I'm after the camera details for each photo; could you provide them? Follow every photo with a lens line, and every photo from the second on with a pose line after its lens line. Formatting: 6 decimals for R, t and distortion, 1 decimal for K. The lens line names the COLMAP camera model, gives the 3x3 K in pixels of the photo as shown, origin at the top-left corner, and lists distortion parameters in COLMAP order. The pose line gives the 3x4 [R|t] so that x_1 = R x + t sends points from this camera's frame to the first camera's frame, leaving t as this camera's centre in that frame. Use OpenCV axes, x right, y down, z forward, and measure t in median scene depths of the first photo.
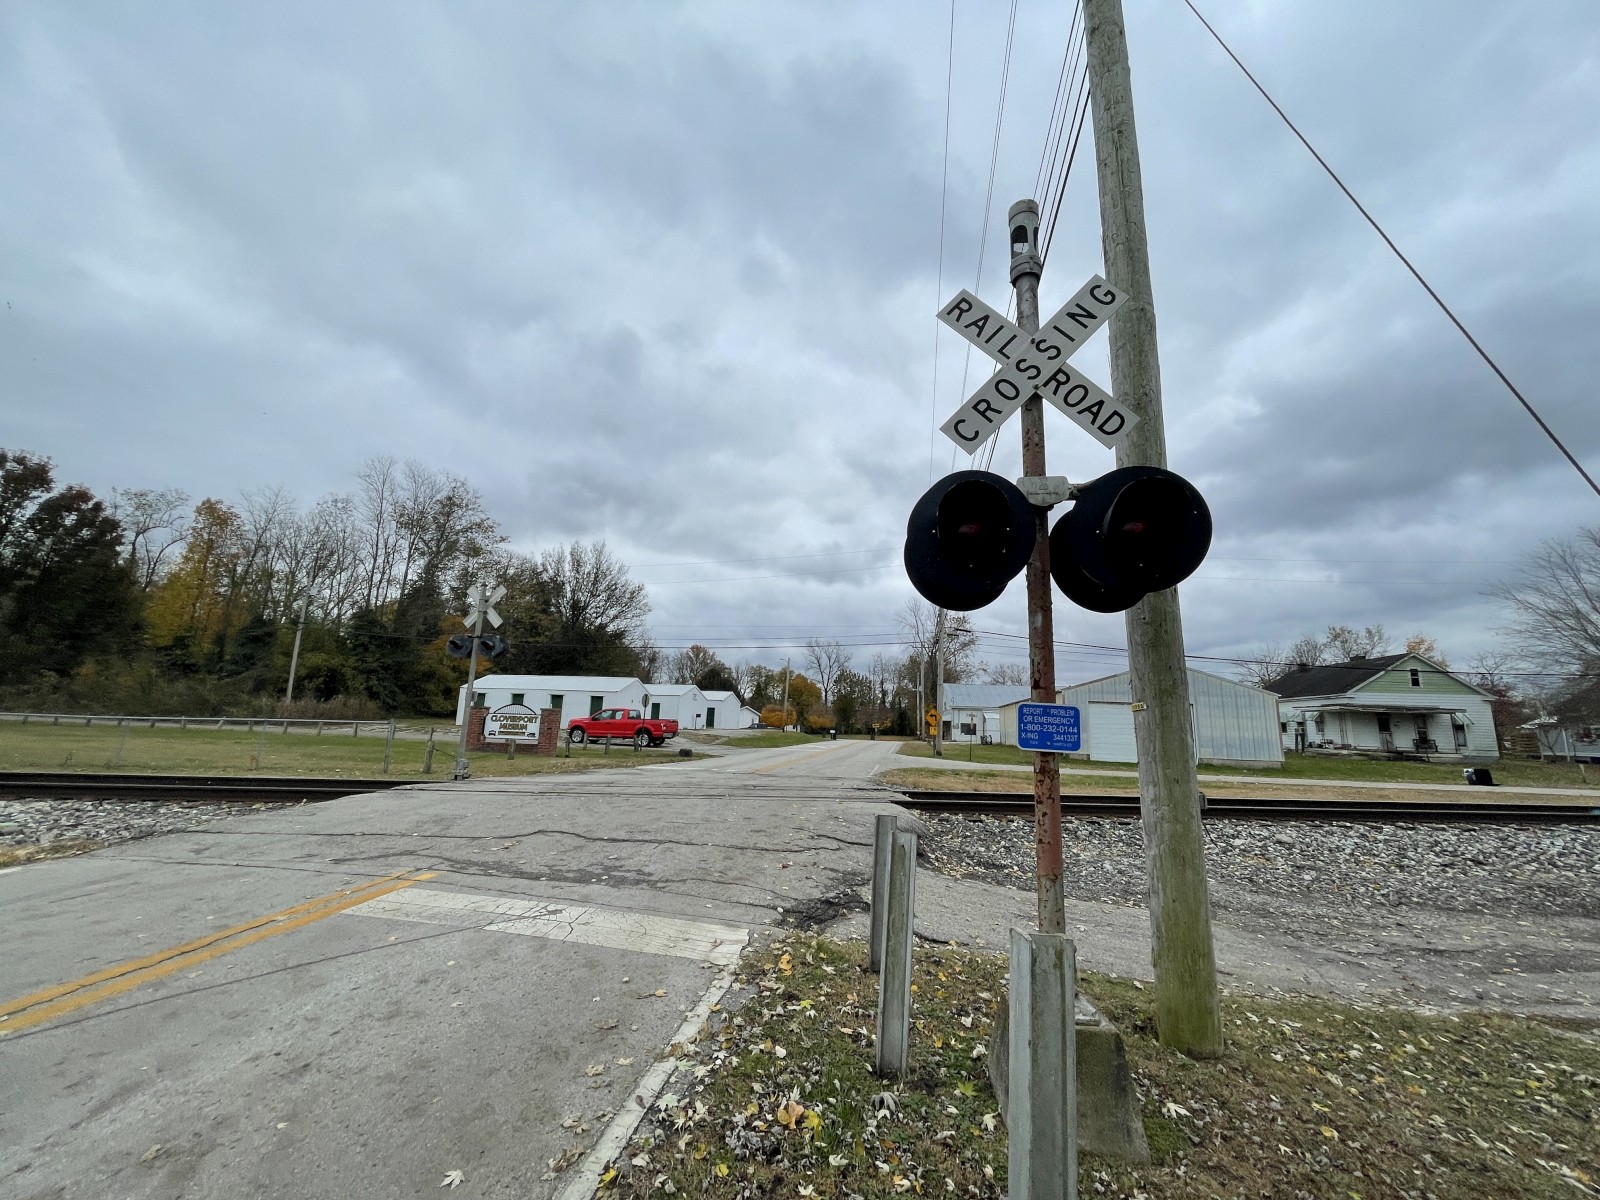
lens RADIAL K [[645.1, 0, 797.7], [0, 645.1, 605.0], [0, 0, 1]] dist [-0.000430, -0.000041]
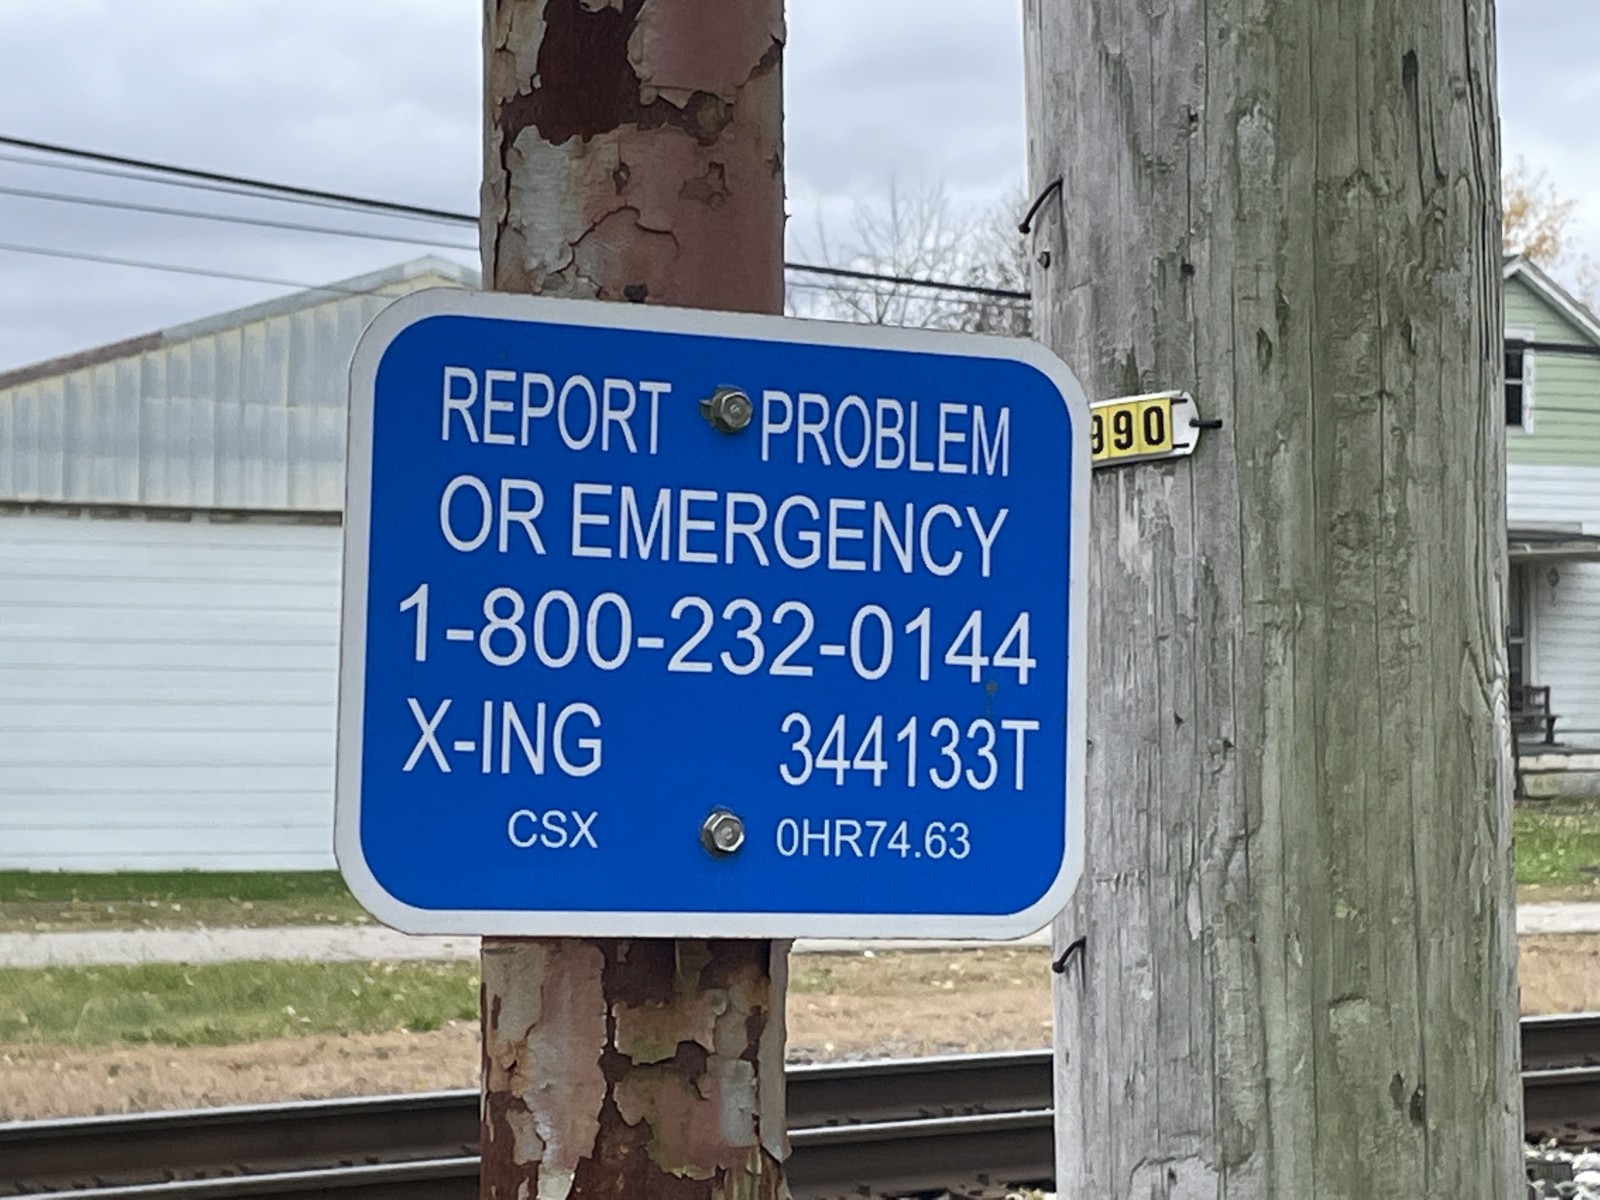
lens RADIAL K [[4353.5, 0, 799.9], [0, 4353.5, 610.5], [0, 0, 1]] dist [0.647615, 0.000000]
pose [[0.823756, -0.016511, 0.566705, 0.103283], [-0.080496, 0.986043, 0.145736, 0.111656], [-0.561201, -0.165669, 0.810930, 0.575071]]
